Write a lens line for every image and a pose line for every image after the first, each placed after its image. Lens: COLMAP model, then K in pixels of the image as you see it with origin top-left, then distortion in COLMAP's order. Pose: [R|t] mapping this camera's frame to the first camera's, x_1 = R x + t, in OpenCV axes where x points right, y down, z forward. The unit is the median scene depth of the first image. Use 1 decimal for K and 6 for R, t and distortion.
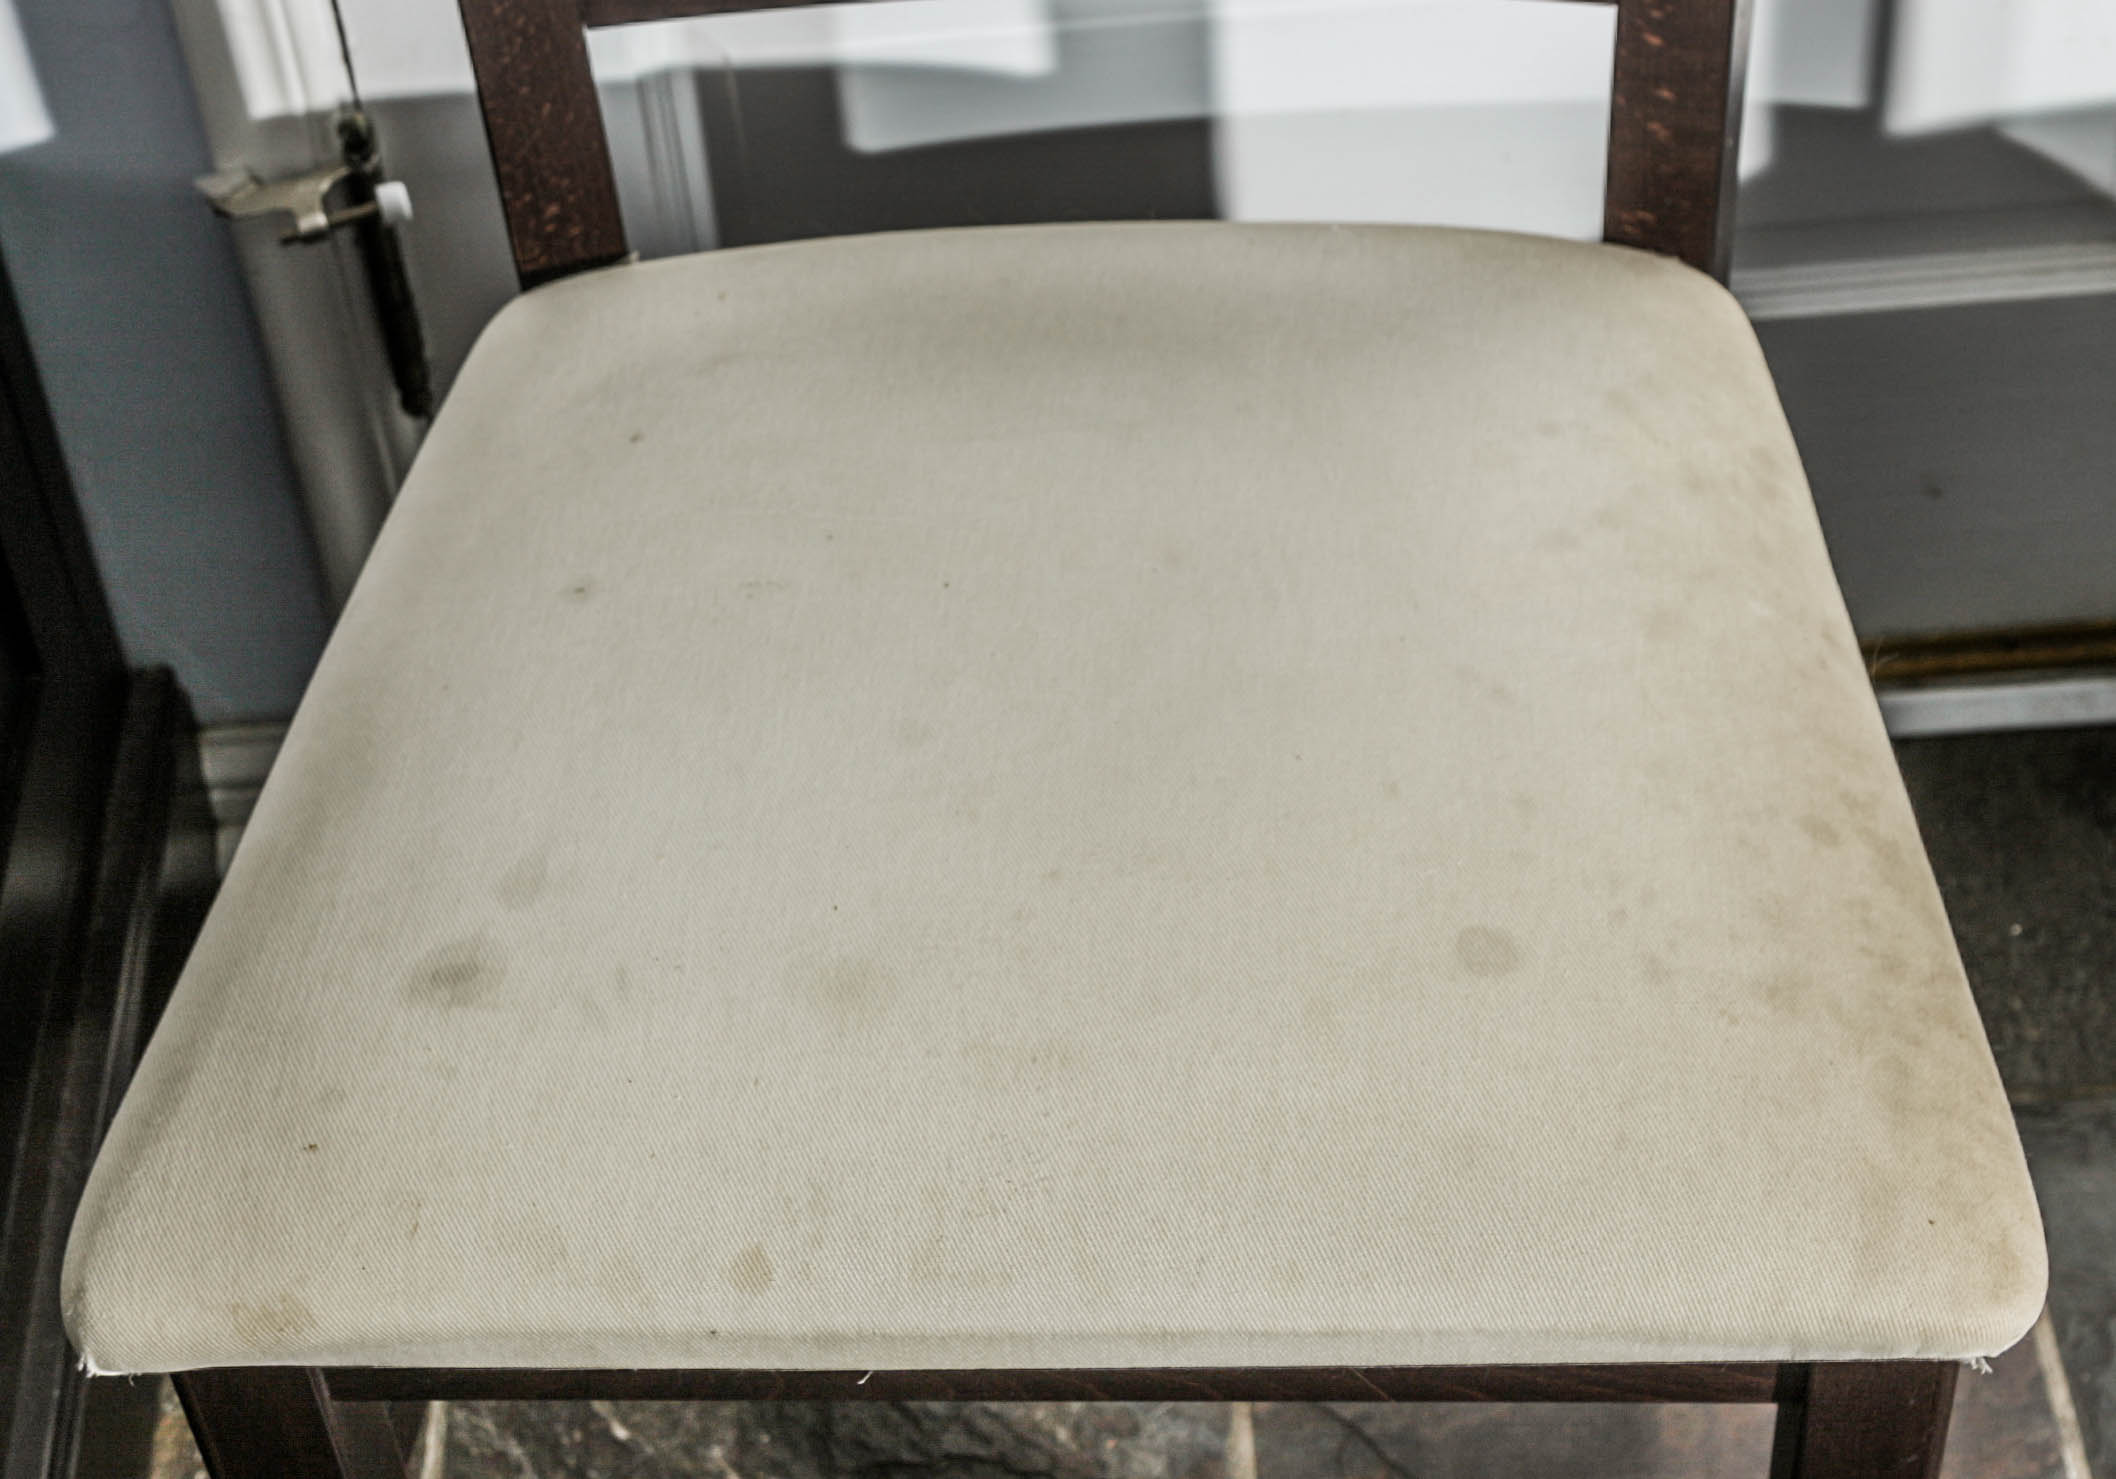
lens RADIAL K [[4019.1, 0, 1104.2], [0, 4019.1, 763.6], [0, 0, 1]] dist [0.006586, 0.000000]
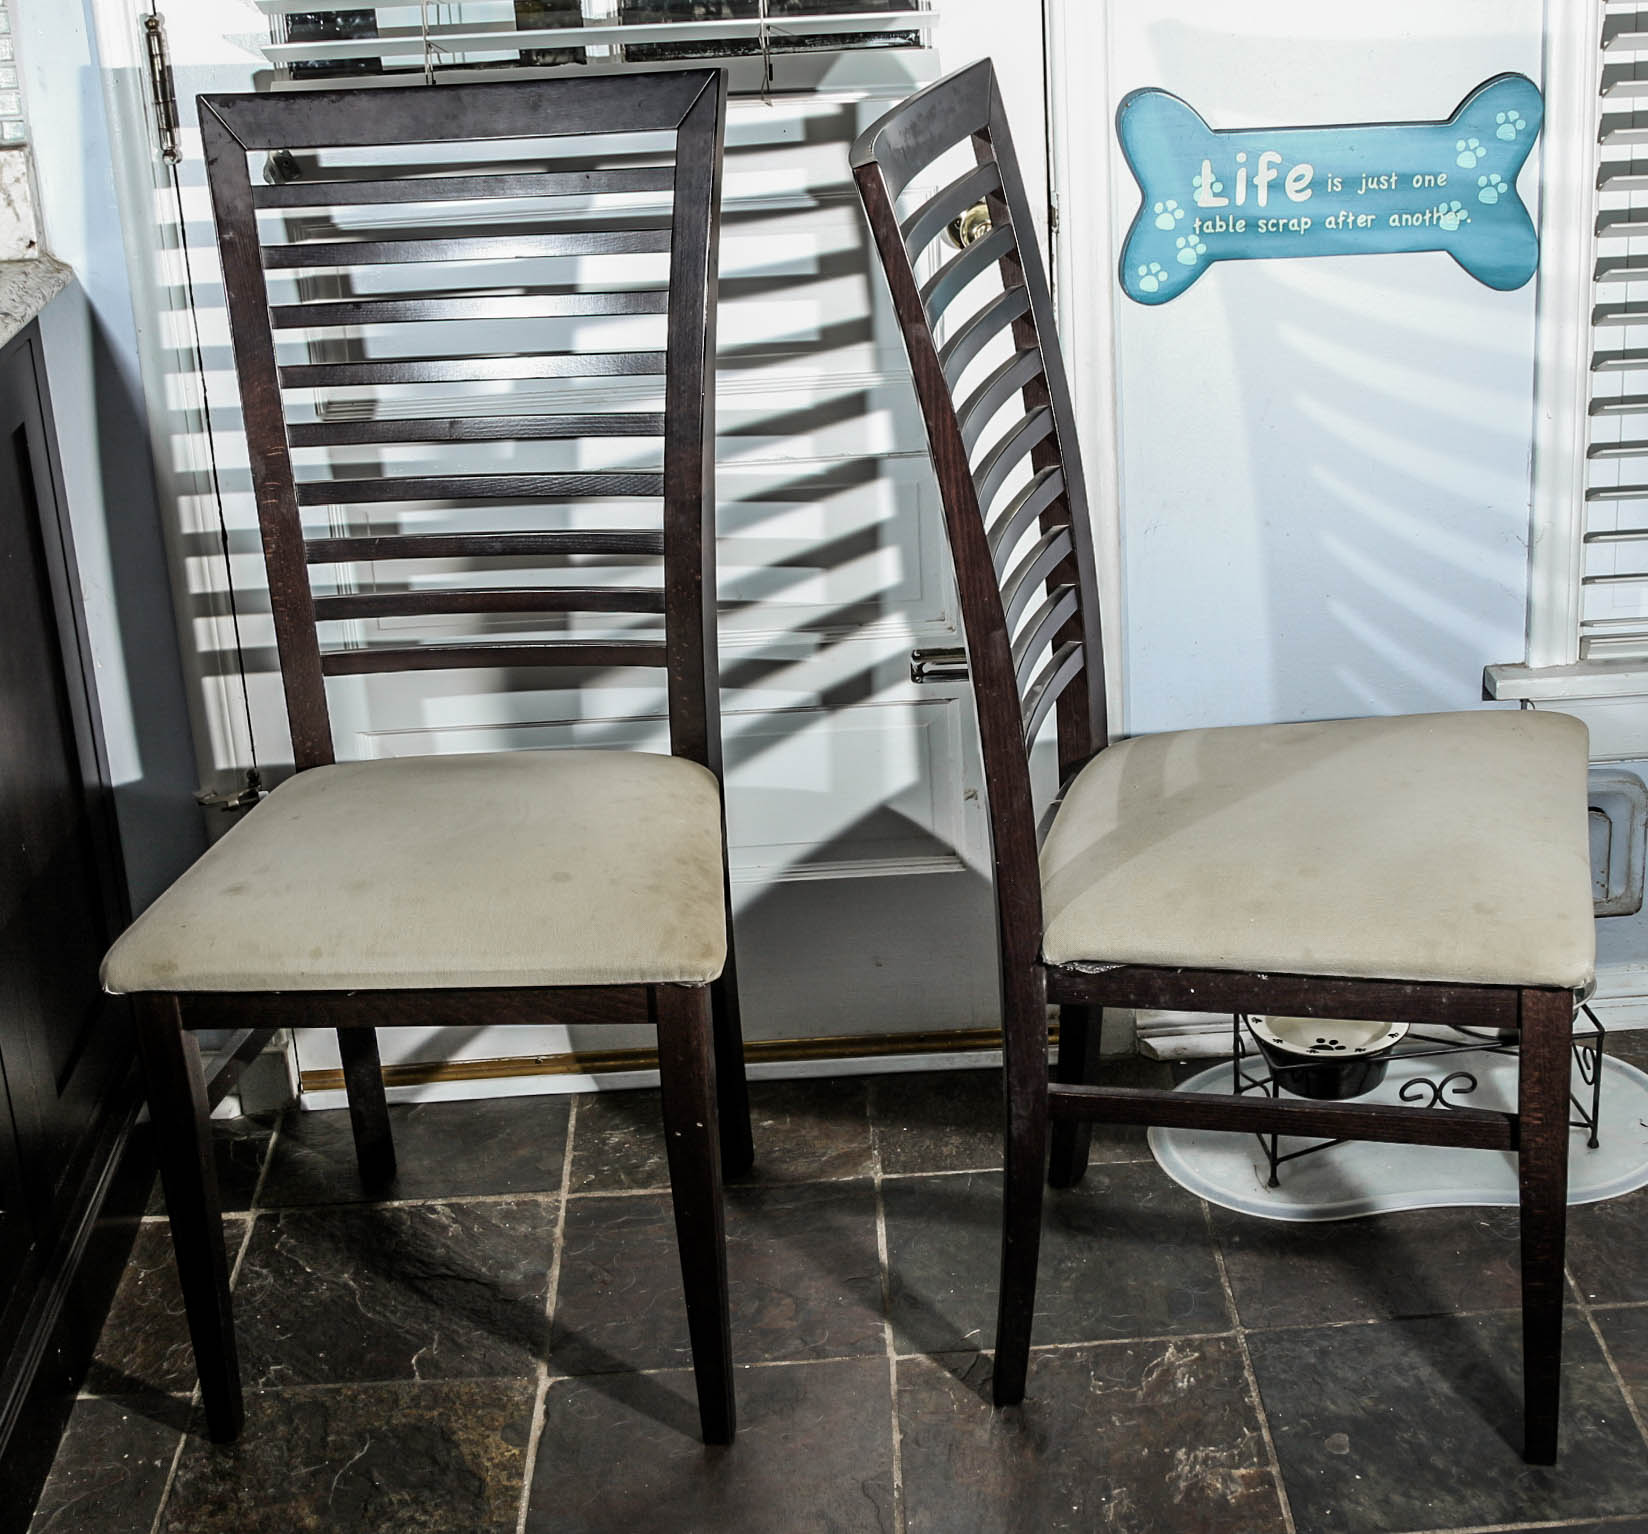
lens RADIAL K [[2755.5, 0, 845.0], [0, 2755.5, 795.2], [0, 0, 1]] dist [-0.113870, 0.000000]
pose [[0.999748, 0.015821, -0.015945, 0.321916], [-0.020727, 0.923329, -0.383449, 0.742230], [0.008656, 0.383683, 0.923424, -0.921419]]
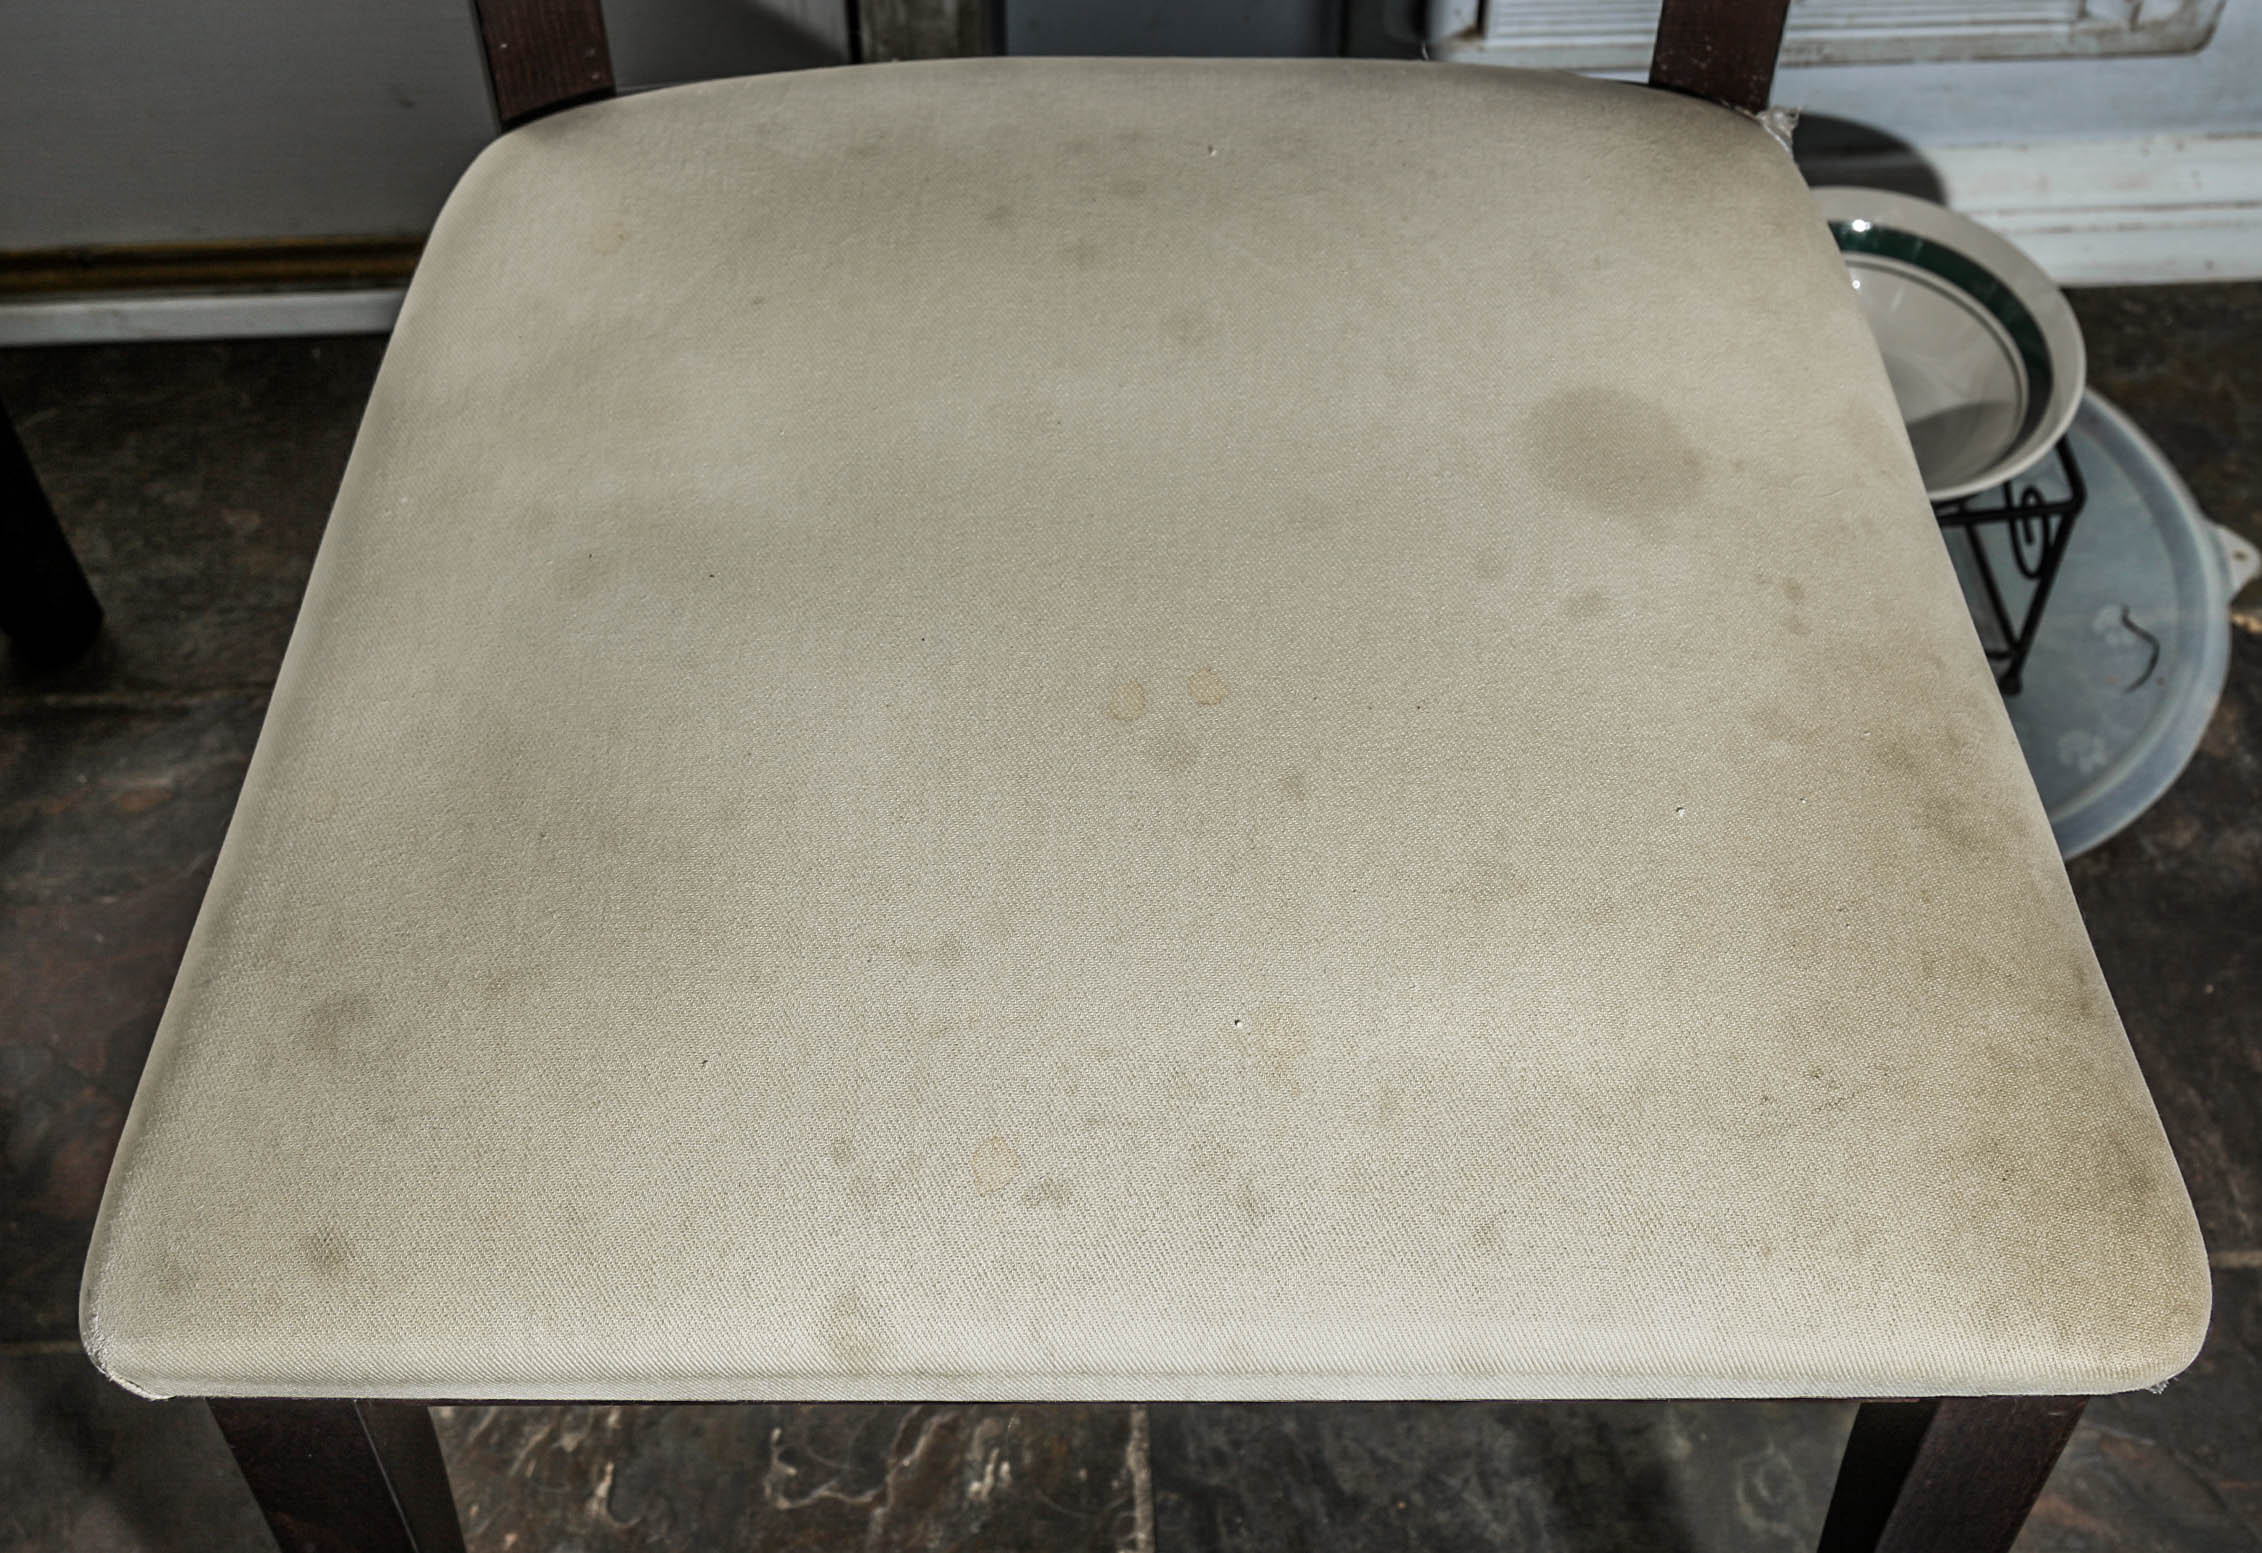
lens RADIAL K [[3516.0, 0, 1063.1], [0, 3516.0, 720.3], [0, 0, 1]] dist [-0.050409, 0.000000]
pose [[0.998513, 0.033131, 0.043296, 0.524601], [-0.039269, 0.987961, 0.149636, -0.078927], [-0.037817, -0.151114, 0.987793, 0.096093]]
